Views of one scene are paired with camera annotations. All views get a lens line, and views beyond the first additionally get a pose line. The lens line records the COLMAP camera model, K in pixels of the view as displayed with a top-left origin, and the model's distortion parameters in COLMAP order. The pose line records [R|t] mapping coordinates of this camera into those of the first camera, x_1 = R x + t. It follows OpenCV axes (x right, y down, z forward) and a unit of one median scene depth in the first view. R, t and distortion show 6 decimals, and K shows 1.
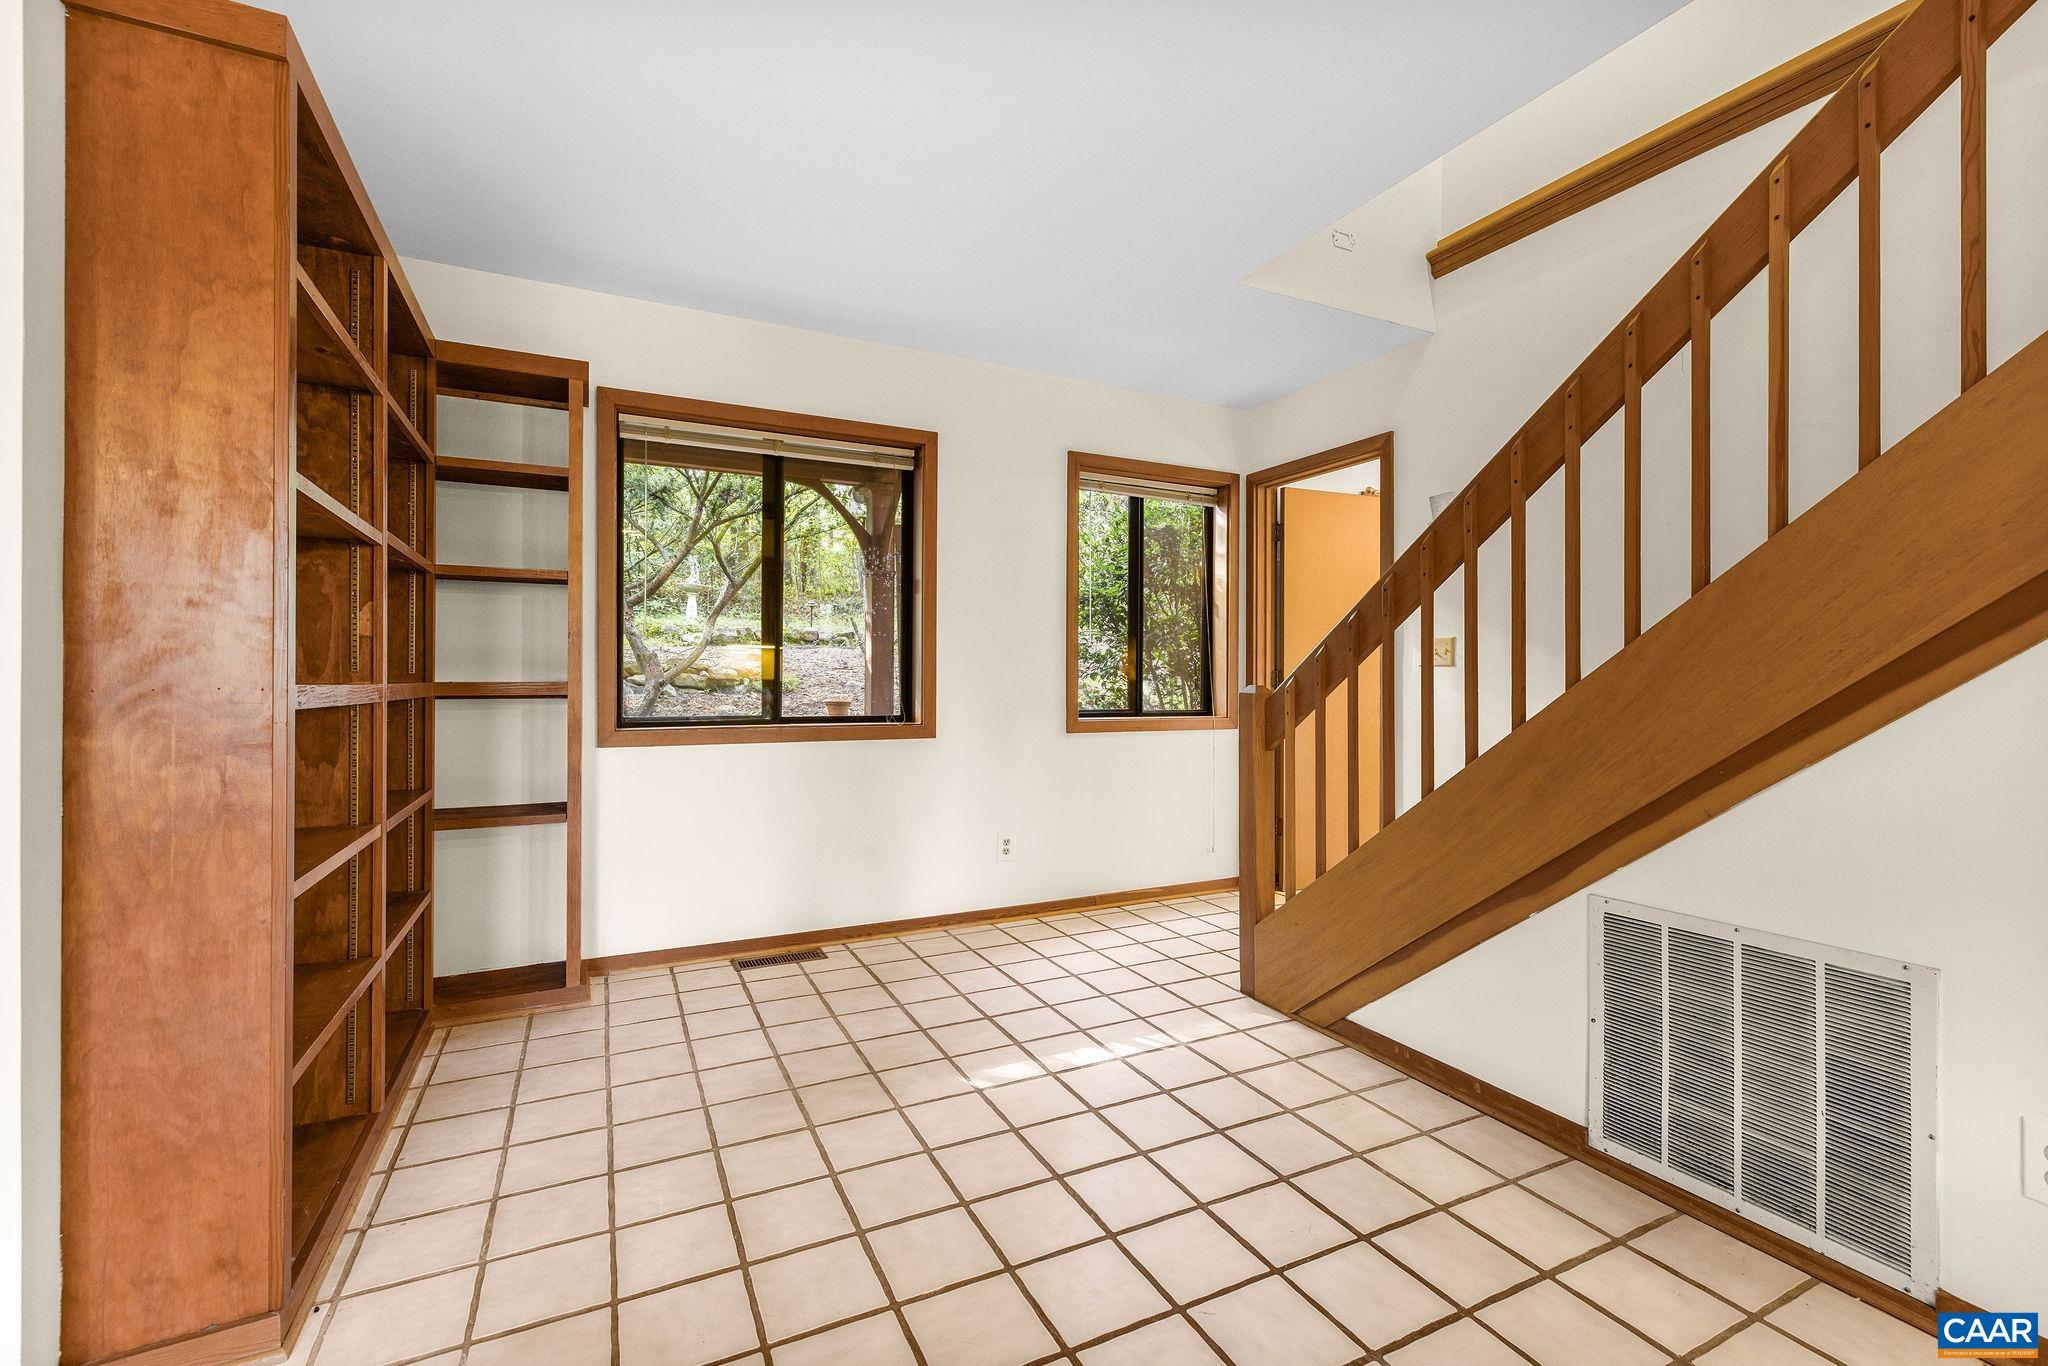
lens RADIAL K [[866.8, 0, 1021.1], [0, 866.8, 682.5], [0, 0, 1]] dist [0.003159, 0.000554]
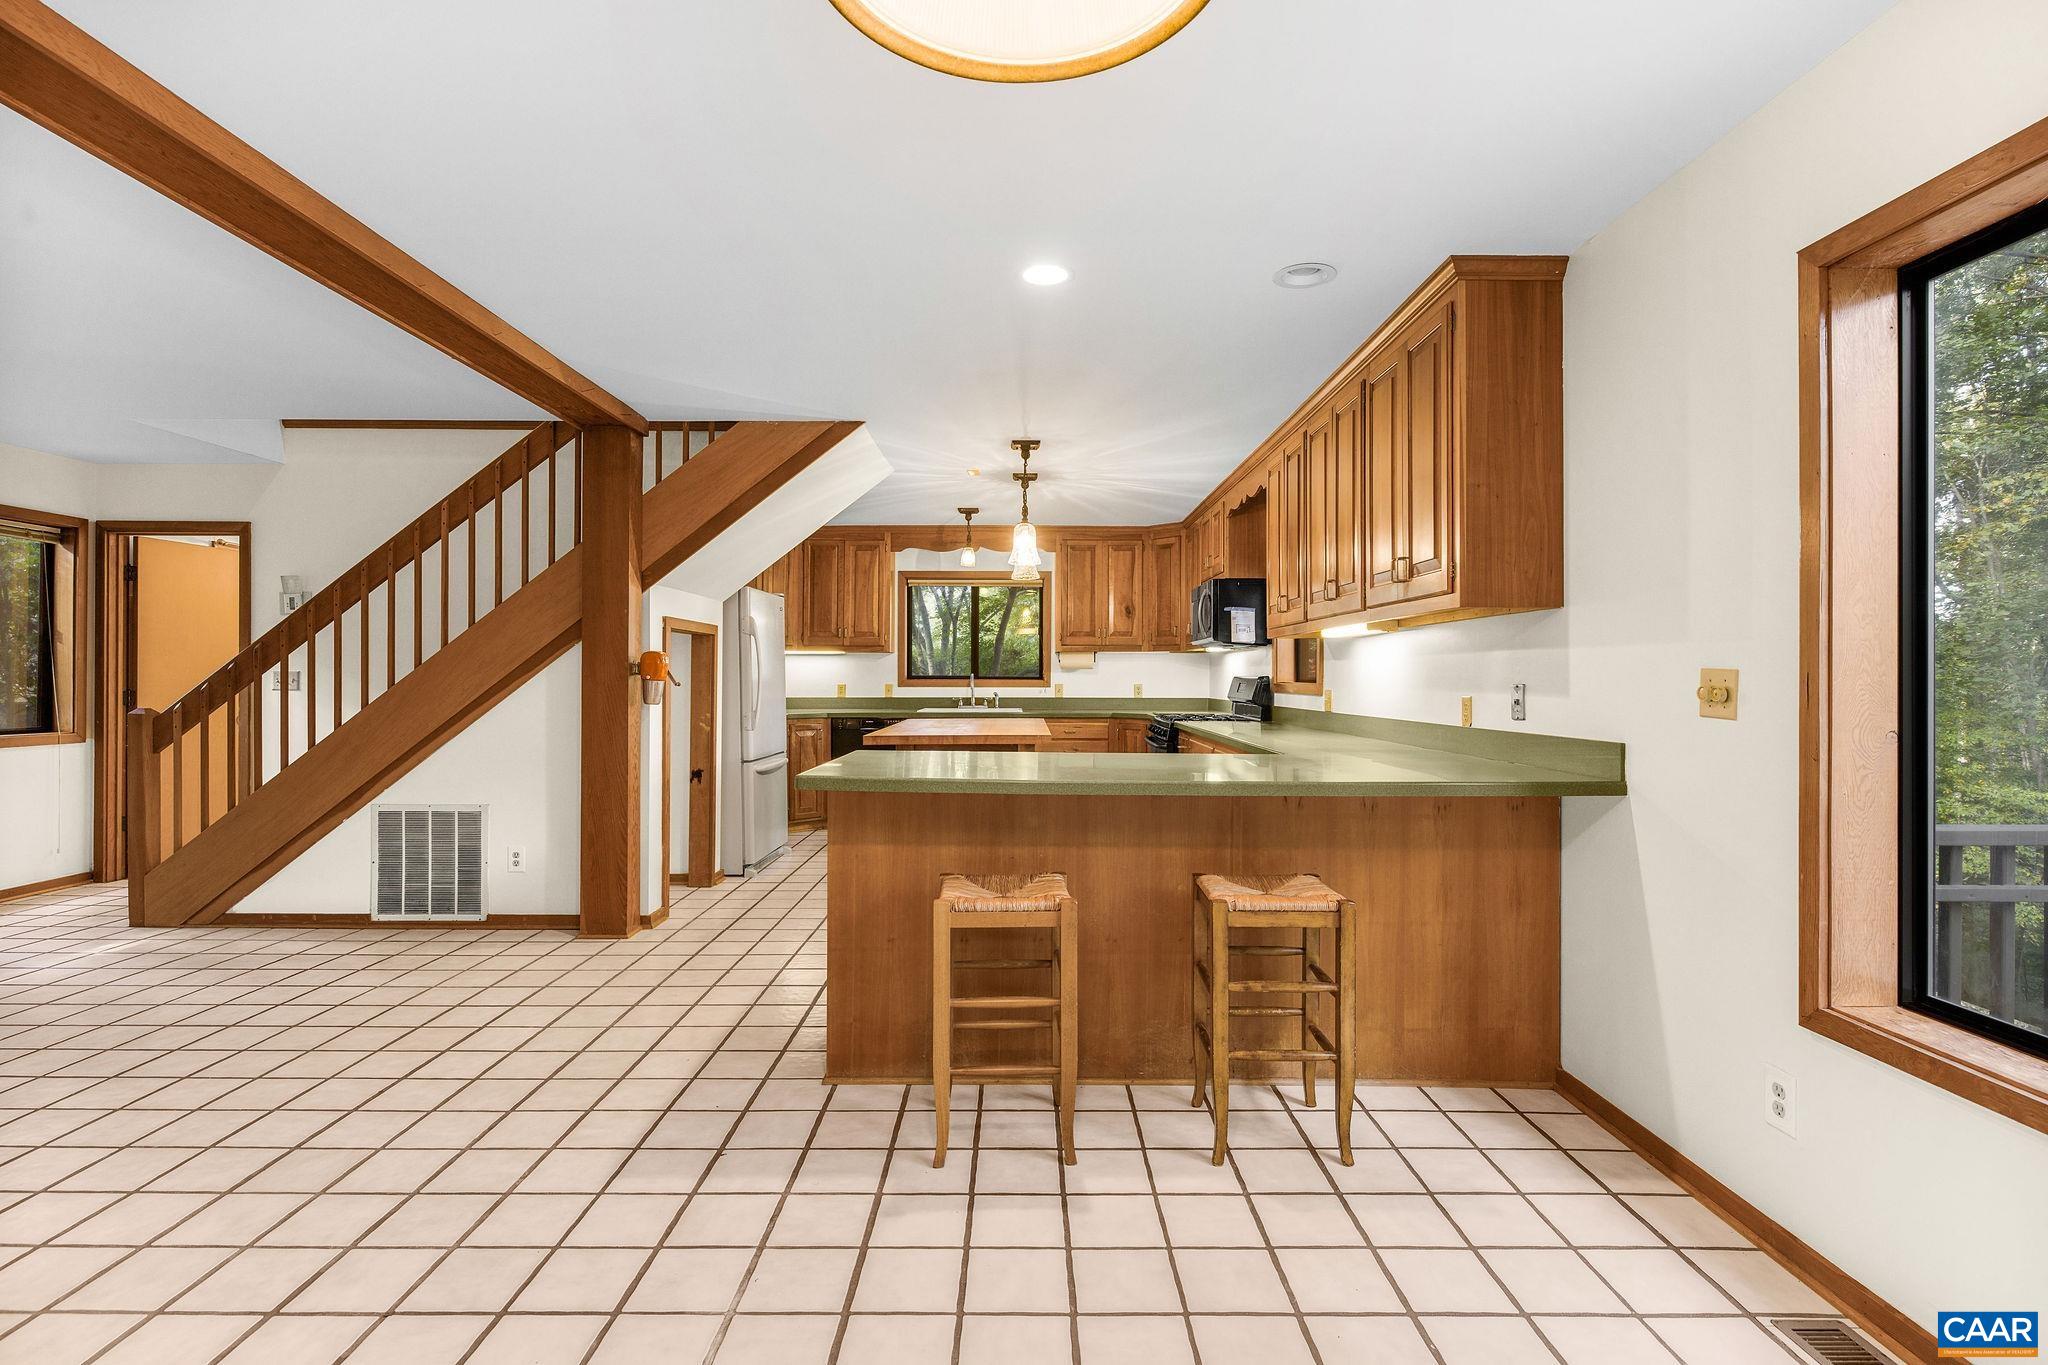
lens RADIAL K [[959.3, 0, 1024.7], [0, 959.3, 676.6], [0, 0, 1]] dist [0.000553, 0.000408]
pose [[0.438270, 0.001152, 0.898842, -0.781317], [-0.000380, 0.999999, -0.001097, -0.071474], [-0.898843, 0.000140, 0.438270, -1.510068]]
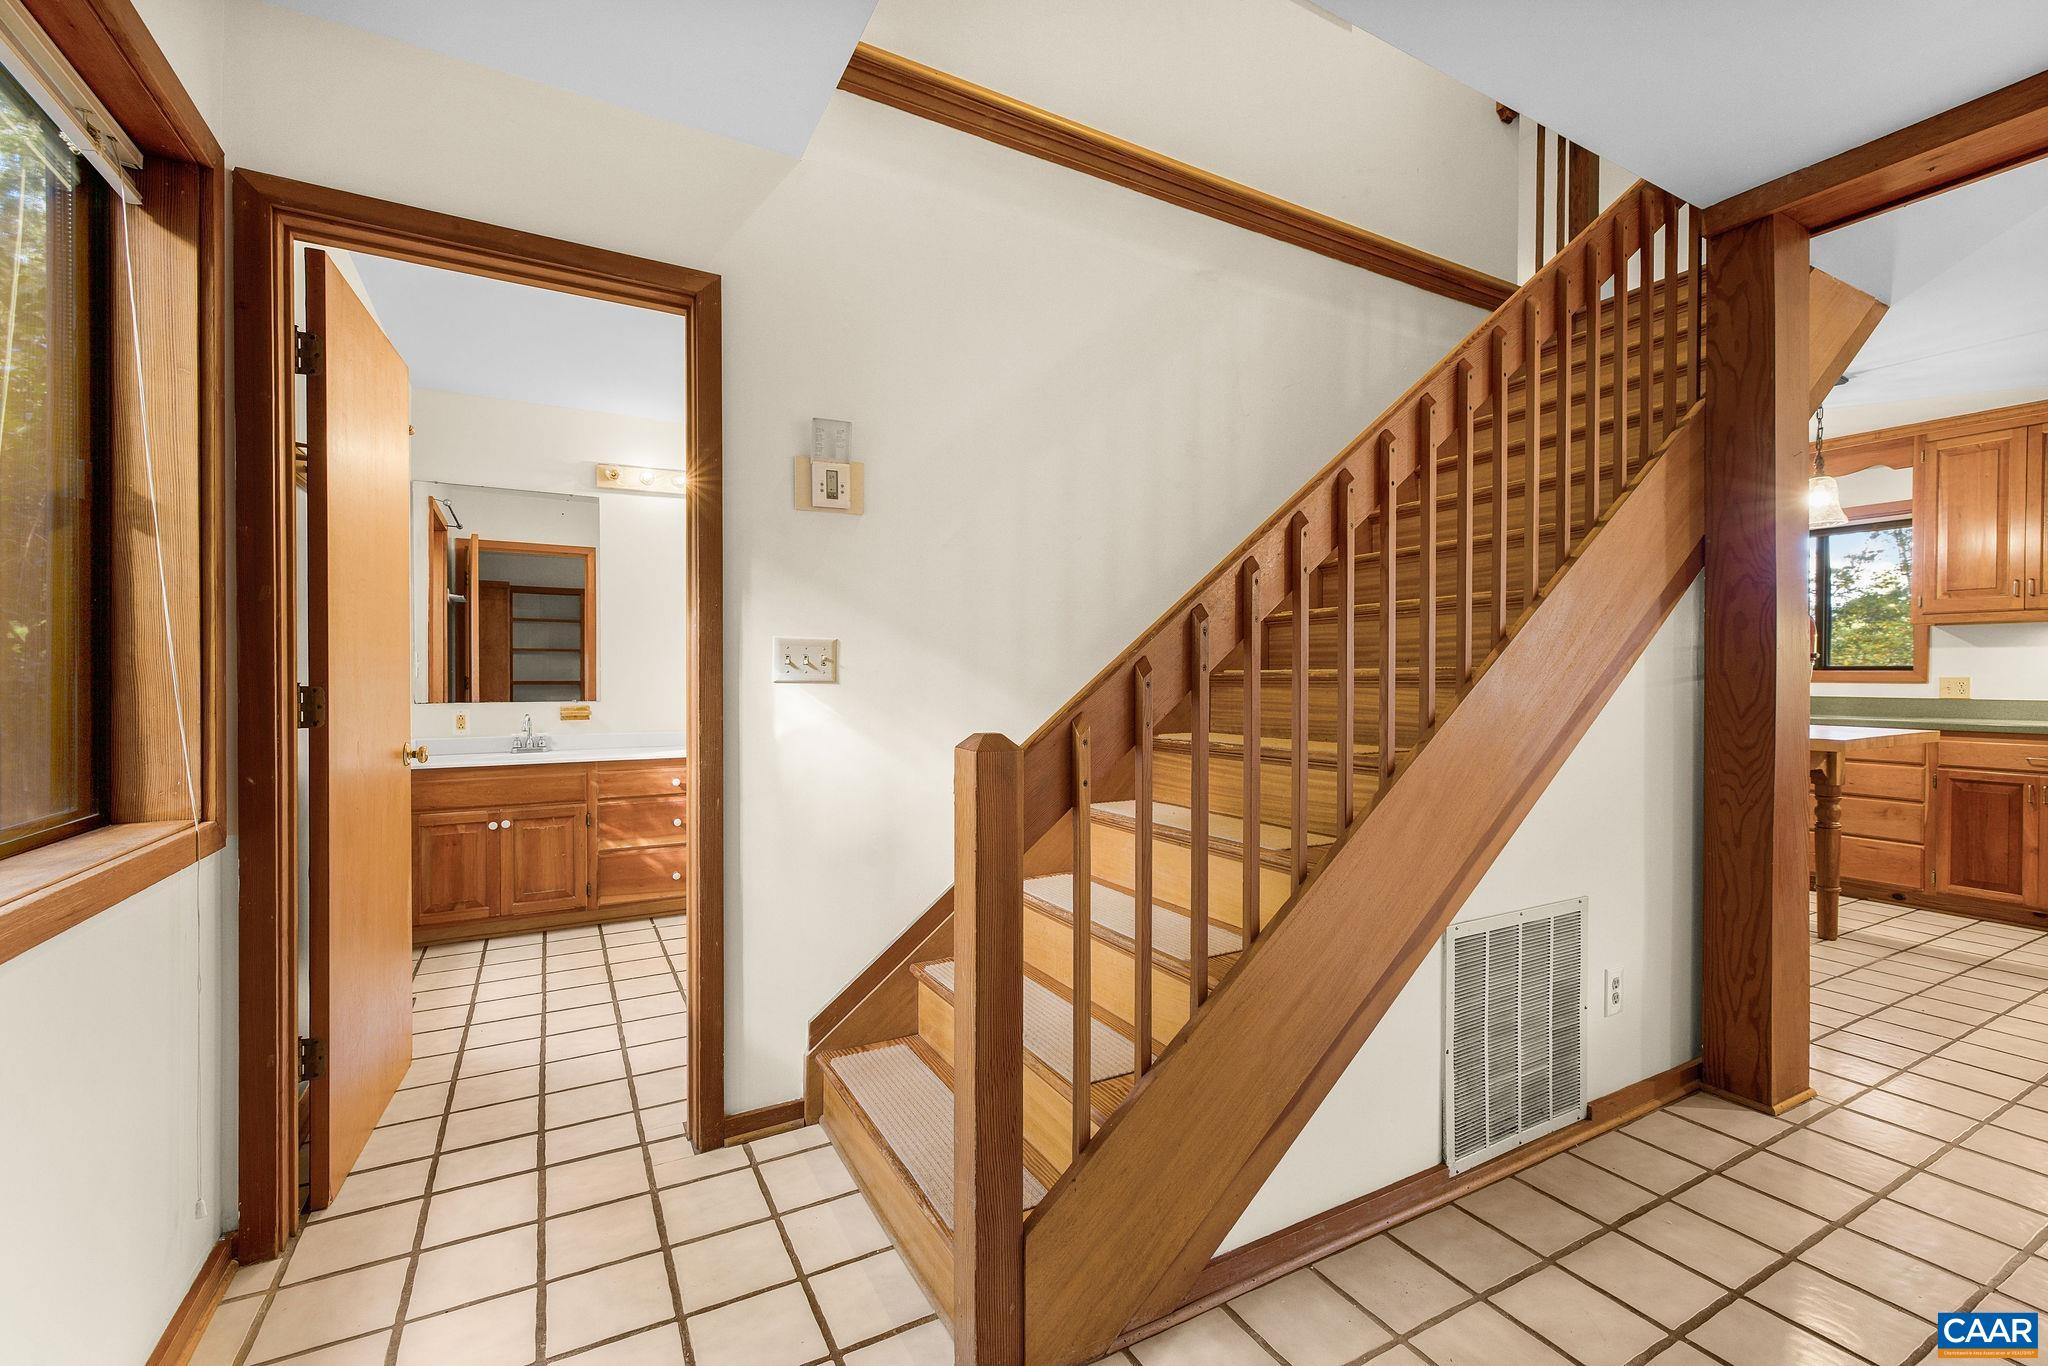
lens RADIAL K [[866.8, 0, 987.1], [0, 866.8, 690.5], [0, 0, 1]] dist [0.003159, 0.000554]
pose [[-0.043599, -0.015268, 0.998932, -0.310533], [0.001416, 0.999881, 0.015345, -0.042081], [-0.999048, 0.002084, -0.043572, 1.587643]]
